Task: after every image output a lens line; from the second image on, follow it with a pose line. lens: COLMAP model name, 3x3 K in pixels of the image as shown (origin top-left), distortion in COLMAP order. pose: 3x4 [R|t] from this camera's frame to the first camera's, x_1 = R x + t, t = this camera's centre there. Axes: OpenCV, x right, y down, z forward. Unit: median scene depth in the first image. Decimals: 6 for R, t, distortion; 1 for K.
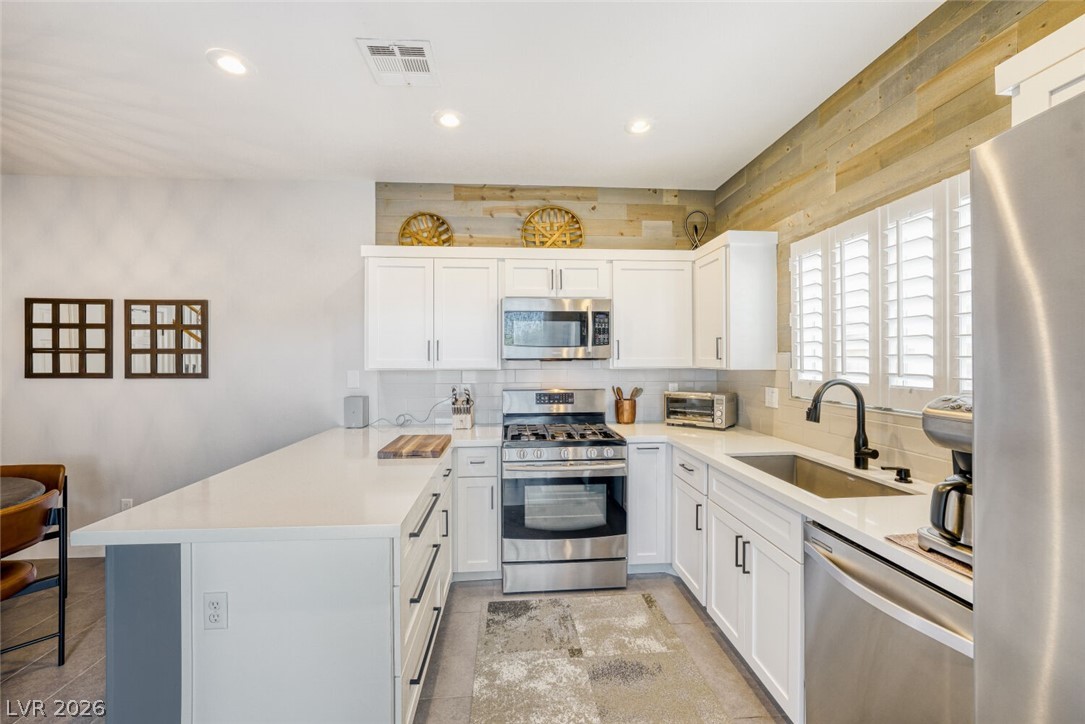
lens RADIAL K [[431.5, 0, 540.0], [0, 431.5, 357.7], [0, 0, 1]] dist [-0.006524, 0.000504]
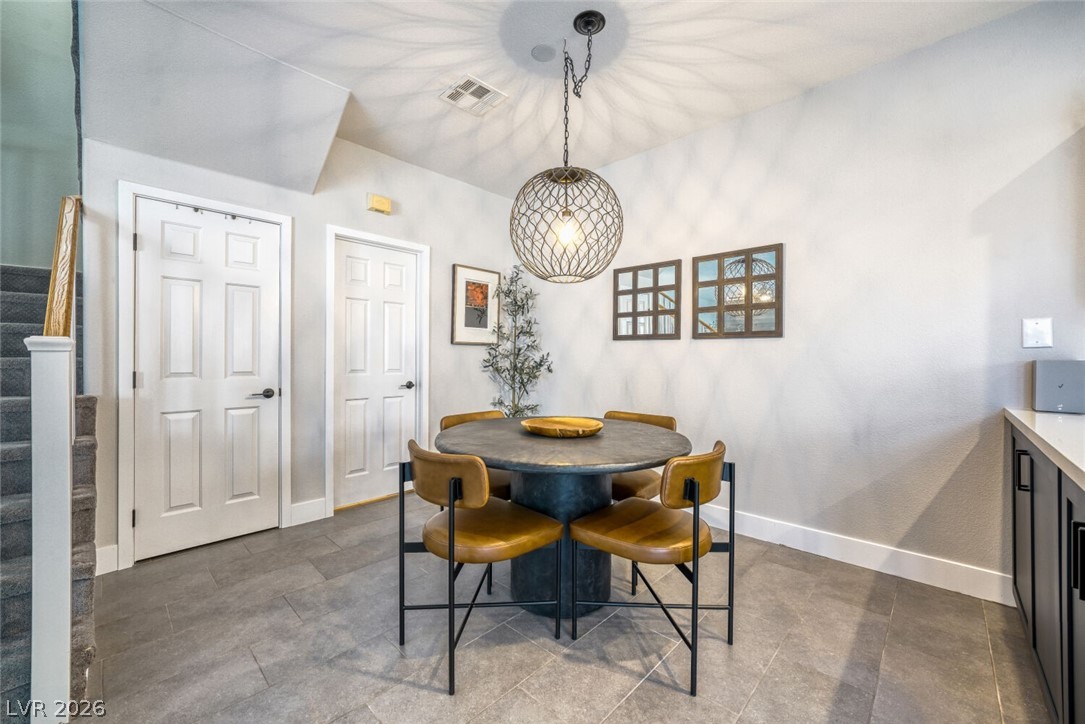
lens RADIAL K [[423.3, 0, 540.1], [0, 423.3, 359.3], [0, 0, 1]] dist [-0.018600, 0.005682]
pose [[0.667316, 0.009650, -0.744712, -0.486816], [-0.005347, 0.999952, 0.008166, 0.090572], [0.744755, -0.001467, 0.667336, 0.100450]]
